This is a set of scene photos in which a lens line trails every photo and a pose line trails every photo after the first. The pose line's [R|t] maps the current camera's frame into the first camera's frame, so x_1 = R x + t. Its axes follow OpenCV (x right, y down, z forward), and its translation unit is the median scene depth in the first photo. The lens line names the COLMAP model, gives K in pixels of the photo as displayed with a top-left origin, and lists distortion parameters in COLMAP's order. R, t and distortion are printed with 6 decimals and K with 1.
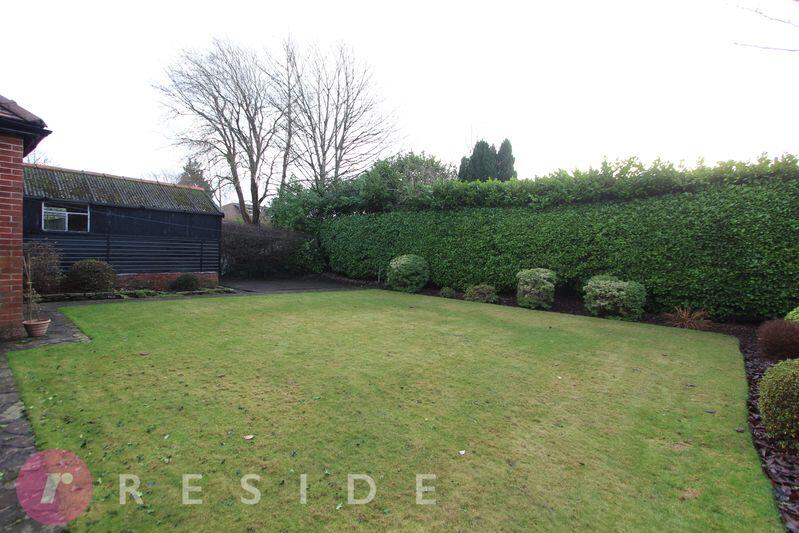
lens RADIAL K [[368.1, 0, 398.2], [0, 368.1, 263.1], [0, 0, 1]] dist [0.000315, 0.000126]
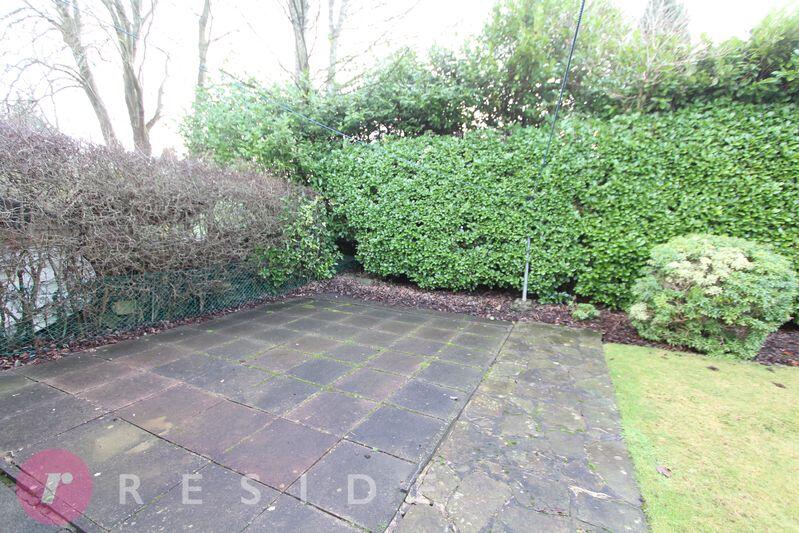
lens RADIAL K [[368.1, 0, 401.6], [0, 368.1, 267.4], [0, 0, 1]] dist [0.000315, 0.000126]
pose [[0.969416, -0.053172, 0.239595, -0.237260], [0.028556, 0.994055, 0.105067, -0.027082], [-0.243758, -0.095012, 0.965171, 0.571756]]
